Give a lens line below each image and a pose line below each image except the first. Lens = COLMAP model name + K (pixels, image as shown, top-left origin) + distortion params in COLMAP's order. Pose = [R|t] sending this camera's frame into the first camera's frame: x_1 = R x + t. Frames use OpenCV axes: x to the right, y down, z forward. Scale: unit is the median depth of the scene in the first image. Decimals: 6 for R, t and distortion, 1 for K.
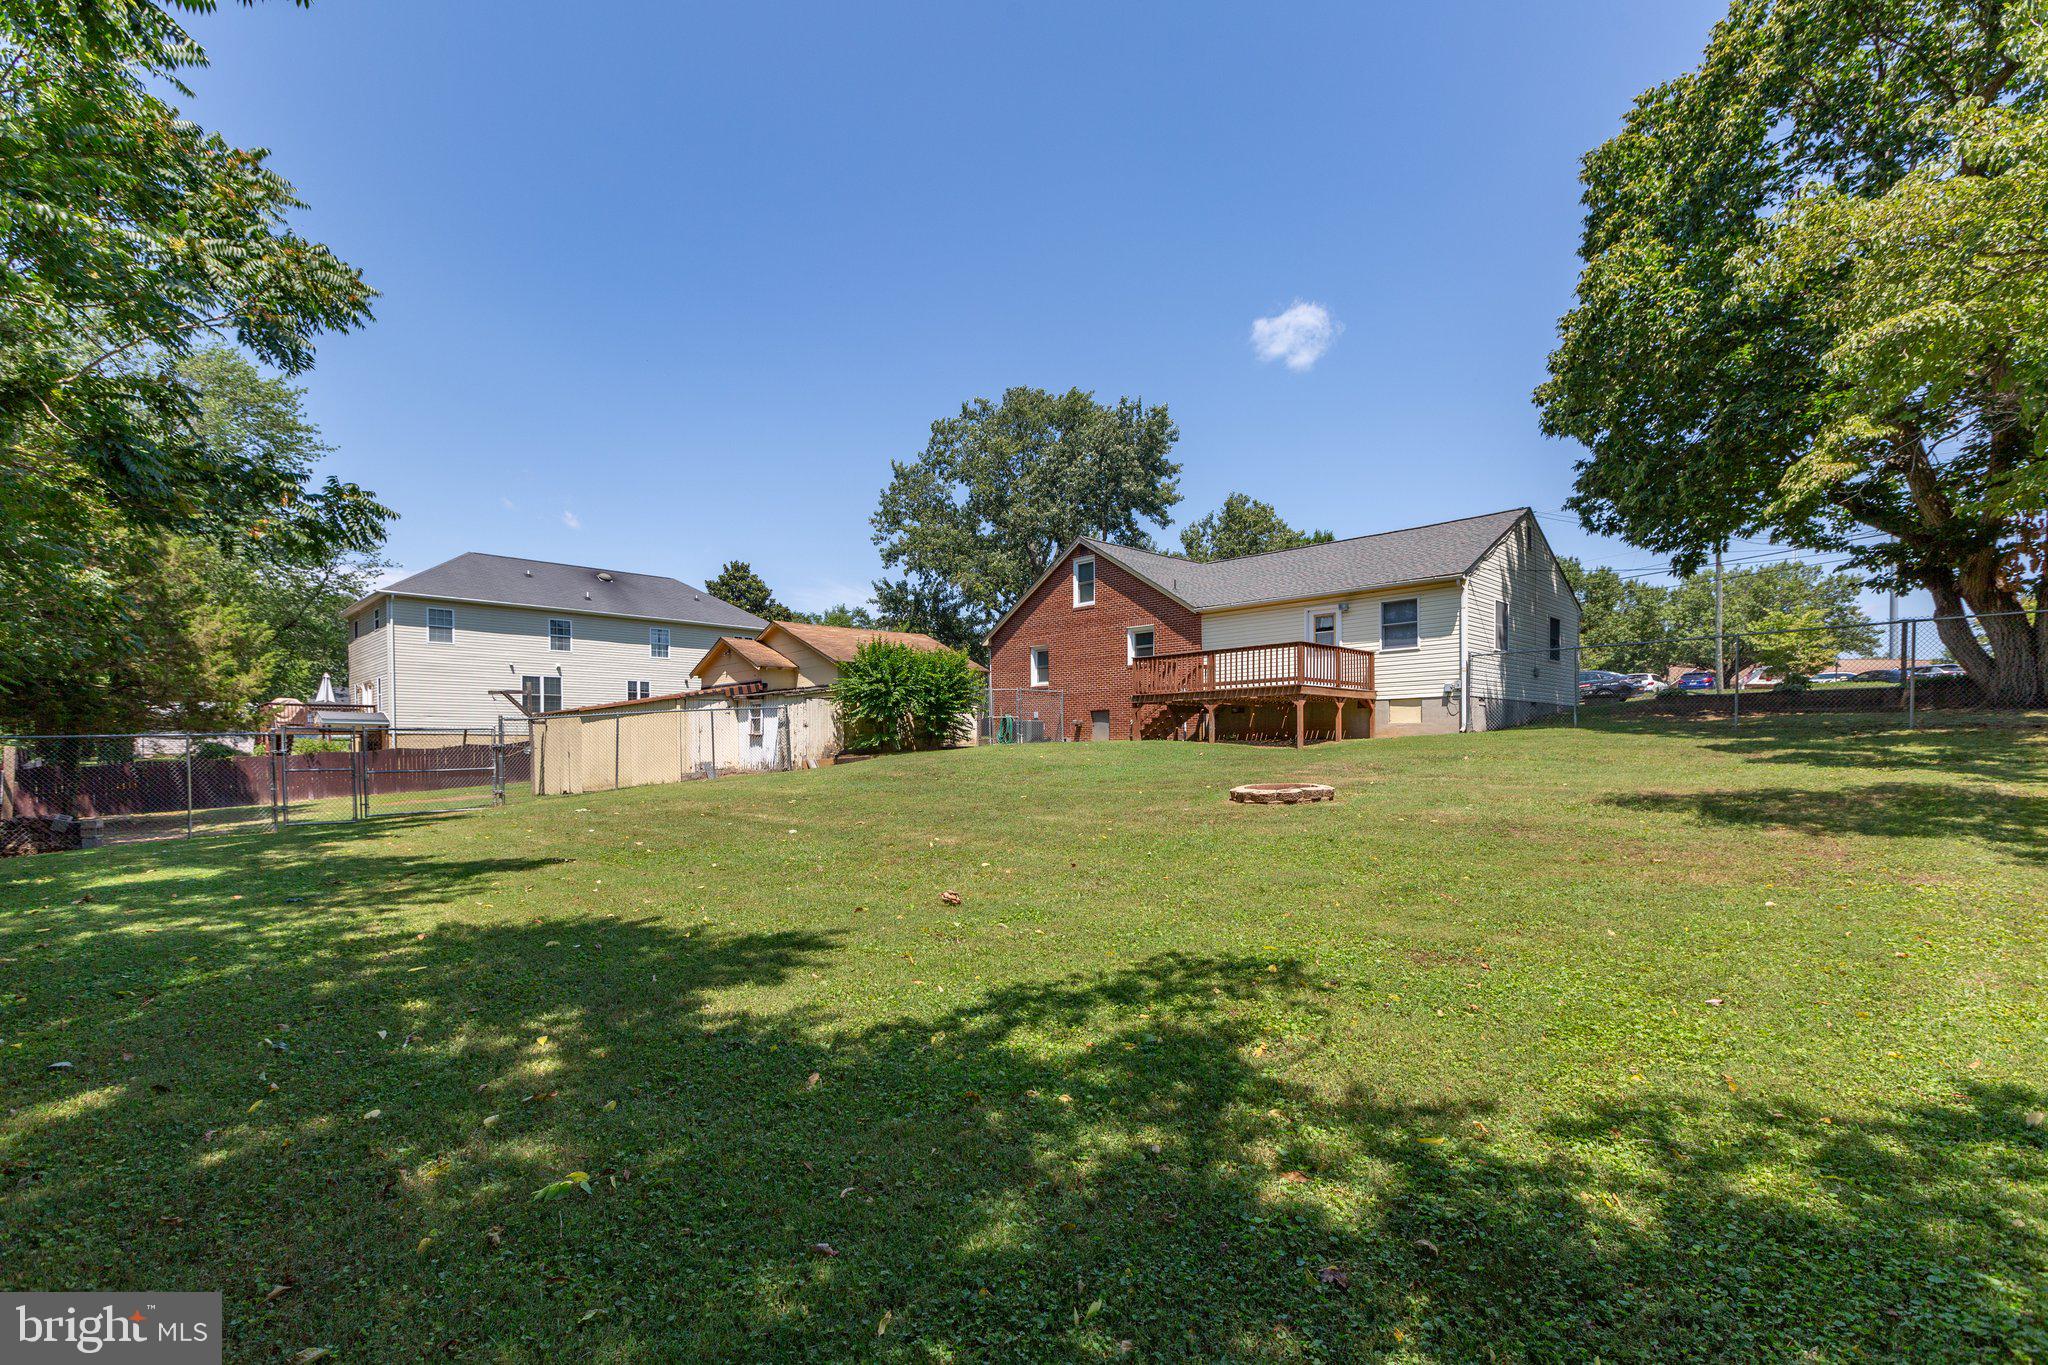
lens RADIAL K [[933.9, 0, 1002.1], [0, 933.9, 770.7], [0, 0, 1]] dist [-0.002482, 0.000057]
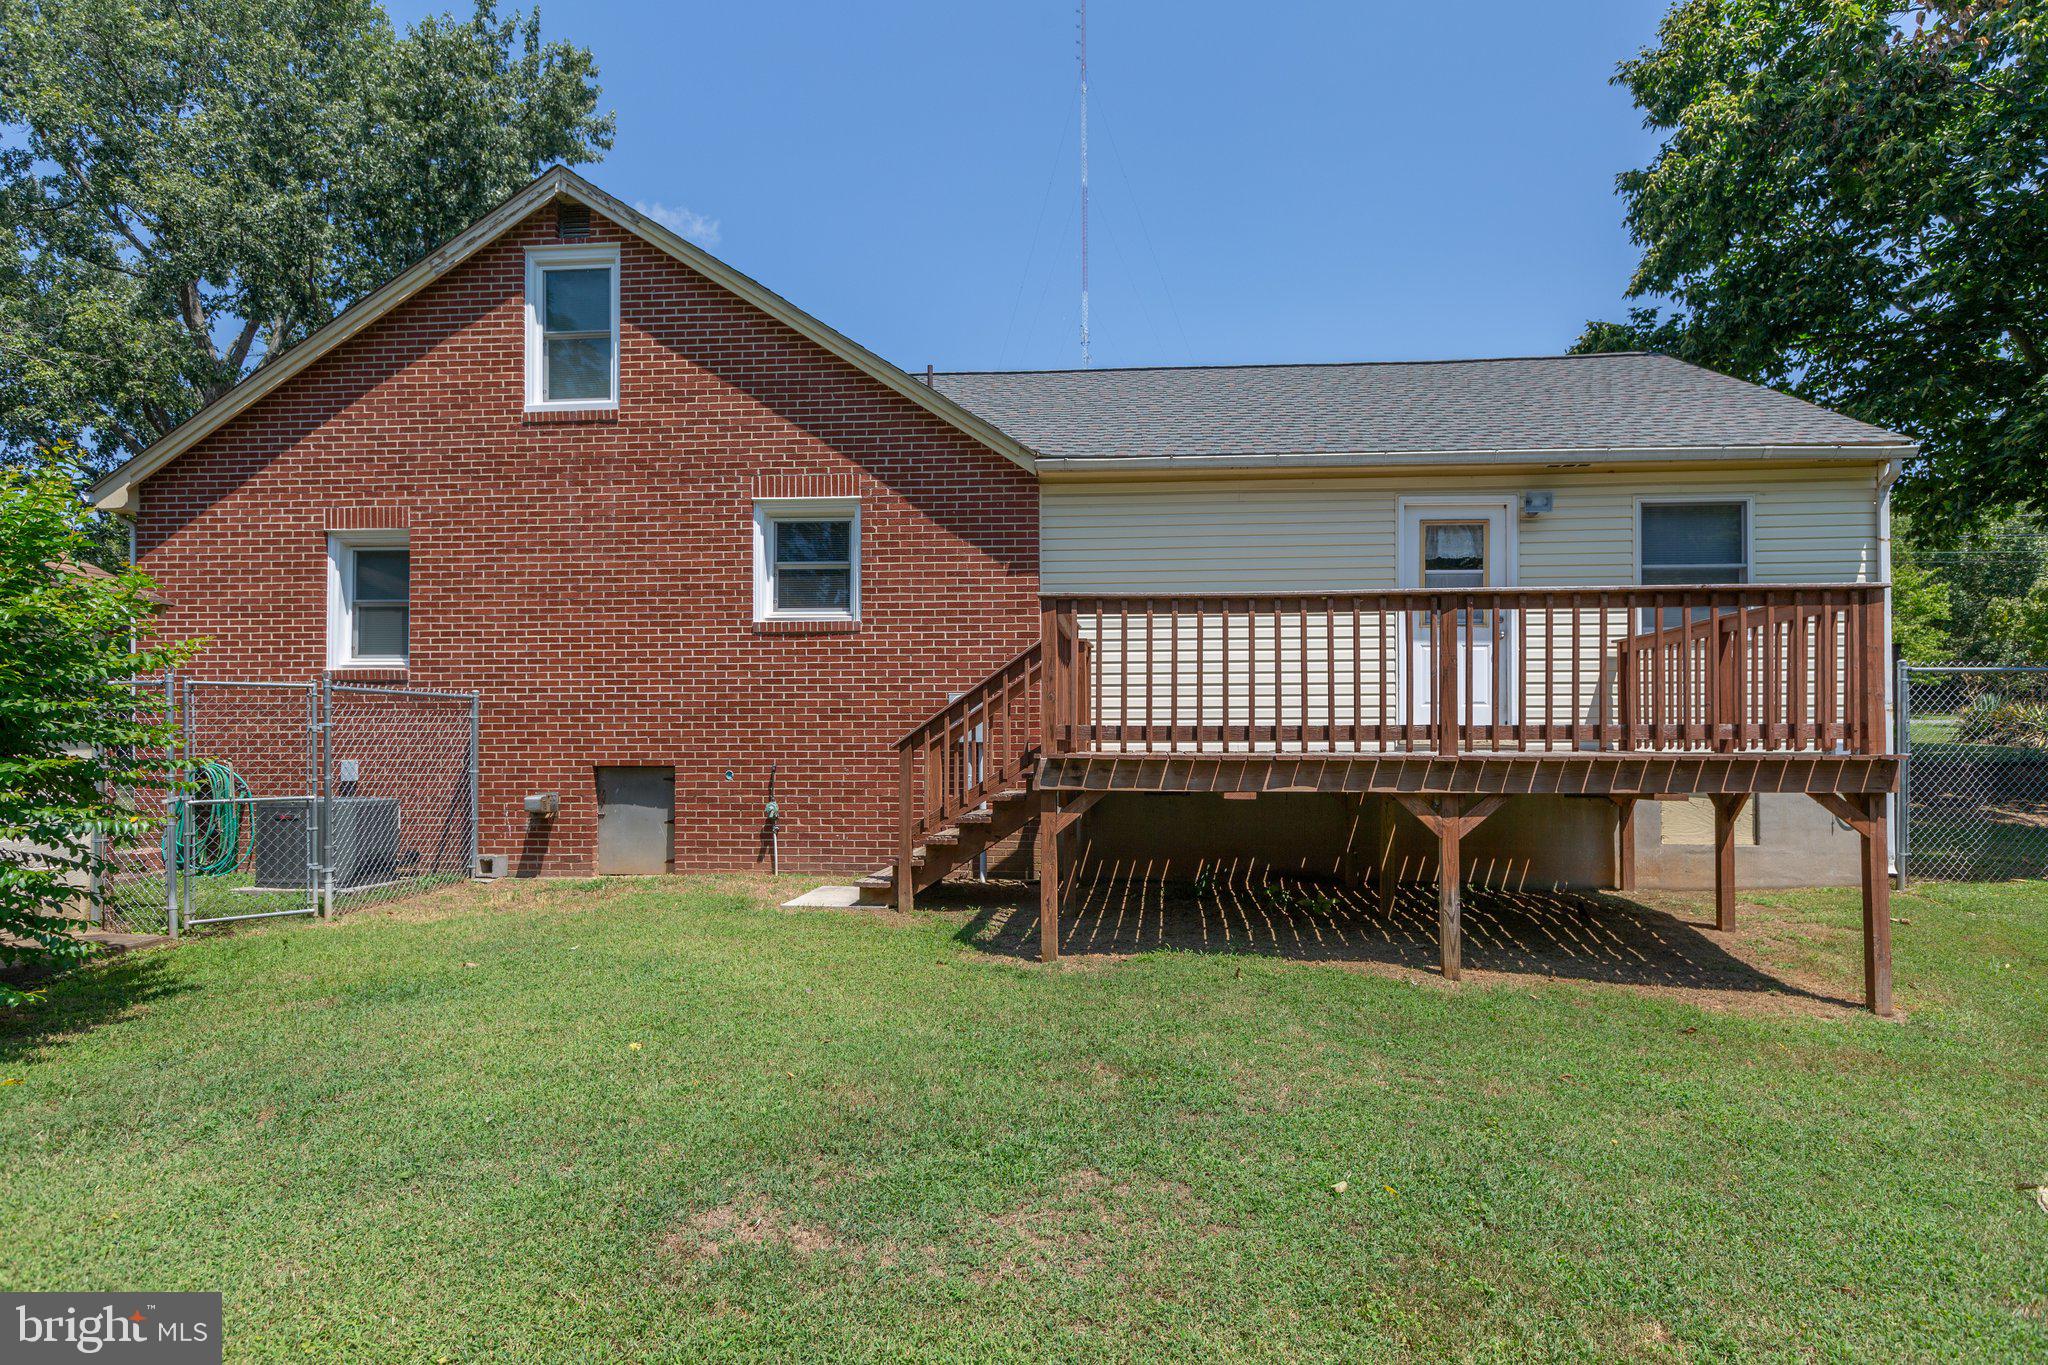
lens RADIAL K [[1159.2, 0, 1071.0], [0, 1159.2, 729.9], [0, 0, 1]] dist [0.000741, -0.002322]
pose [[0.745201, 0.015224, 0.666666, -0.041423], [0.008685, 0.999433, -0.032531, -0.069572], [-0.666783, 0.030032, 0.744647, 0.699133]]
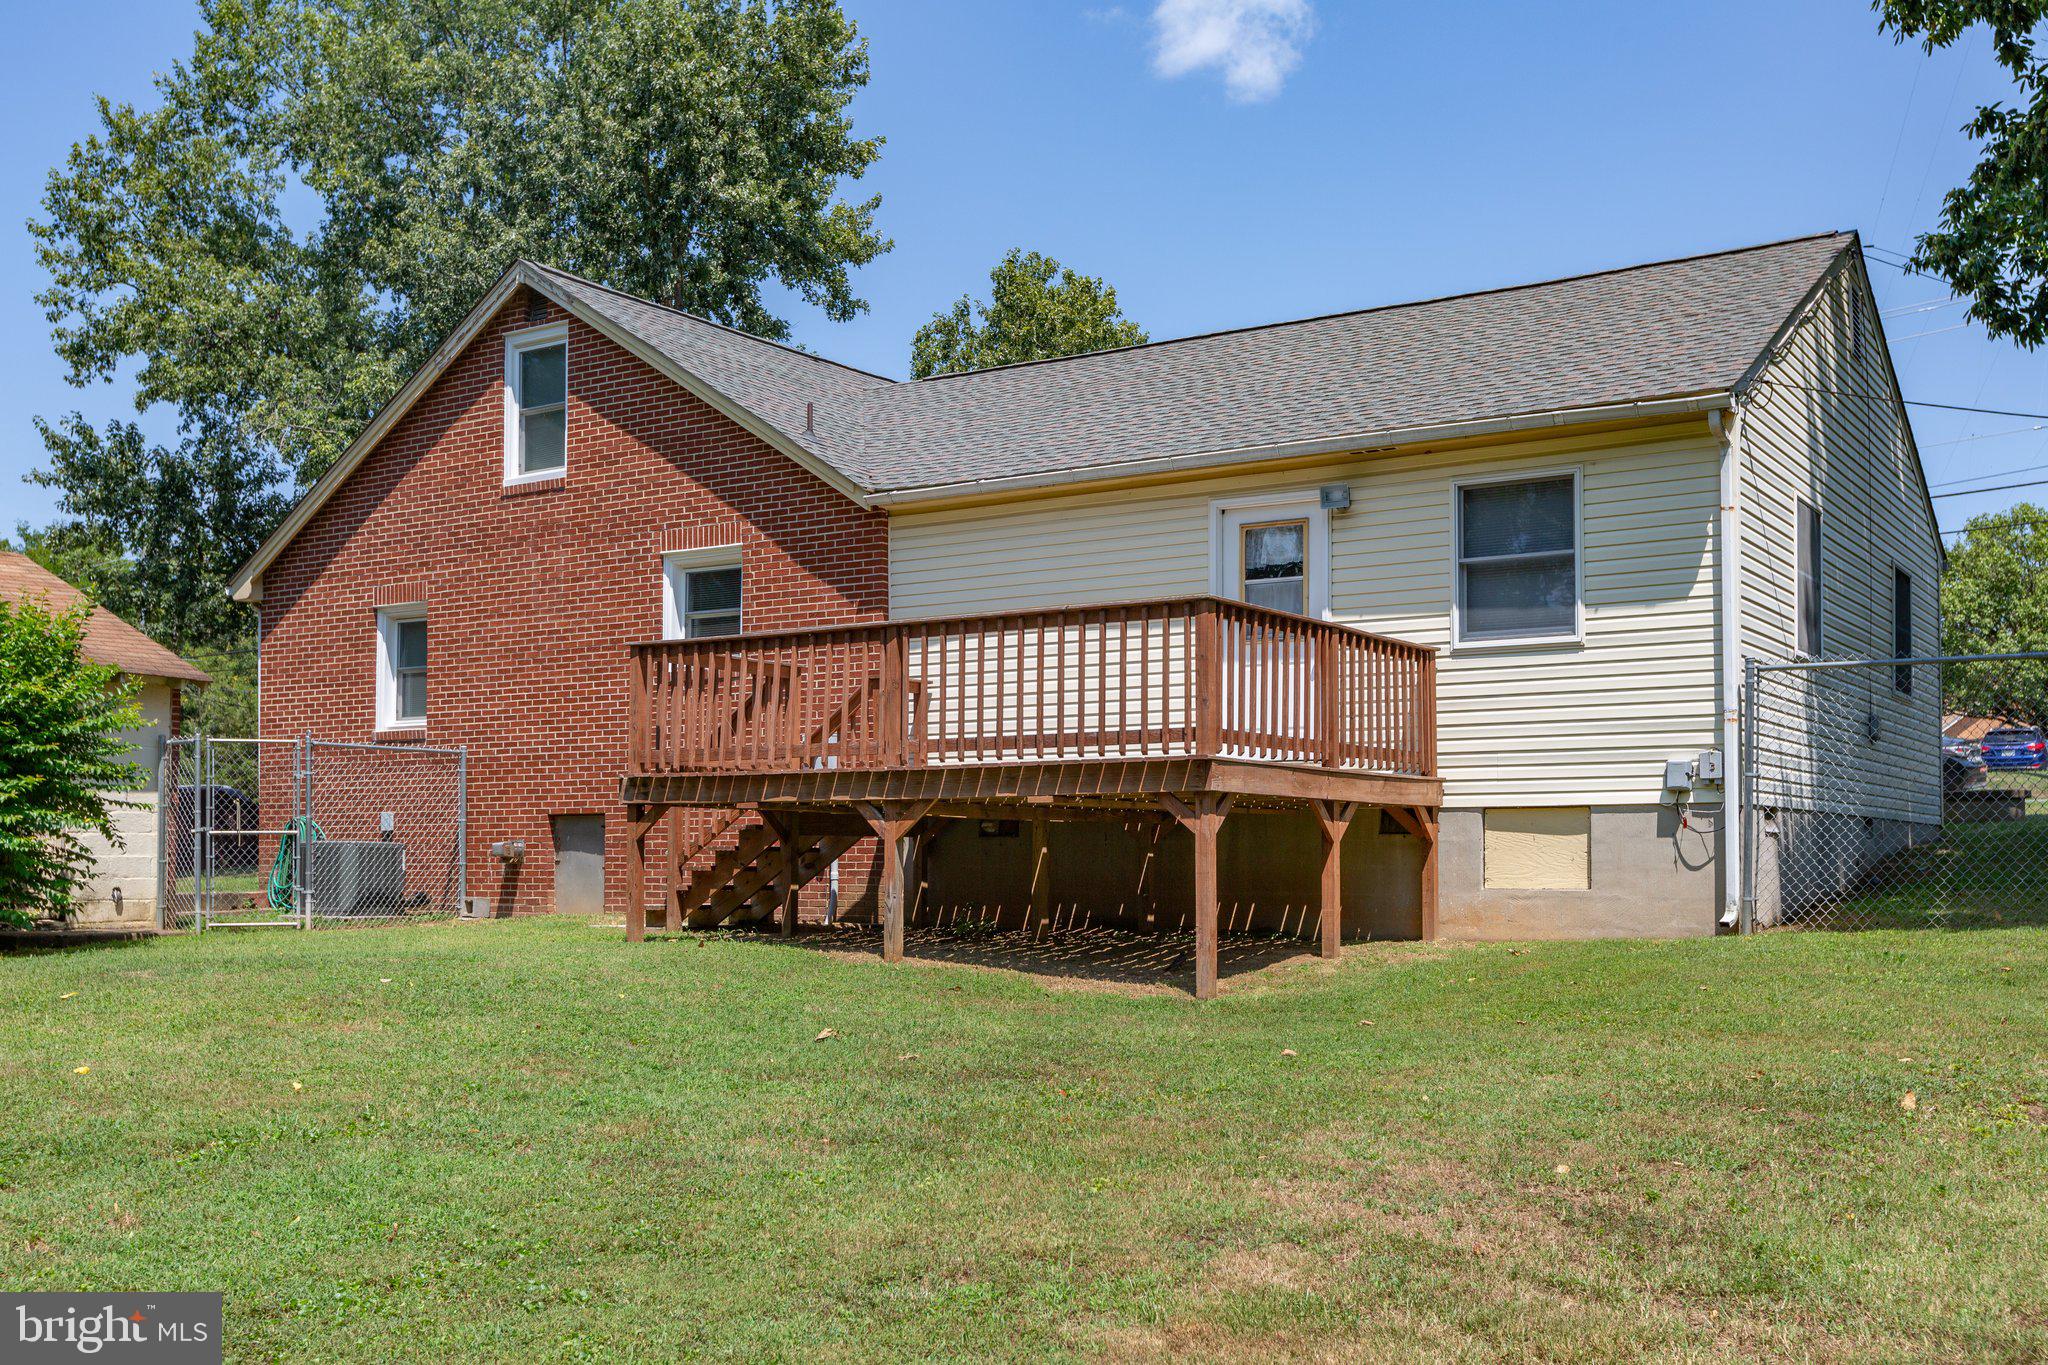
lens RADIAL K [[2039.3, 0, 985.1], [0, 2039.3, 799.2], [0, 0, 1]] dist [-0.005014, 0.000000]
pose [[0.976515, 0.016523, 0.214815, 0.100846], [-0.004940, 0.998510, -0.054348, -0.036772], [-0.215393, 0.052011, 0.975141, 0.338880]]
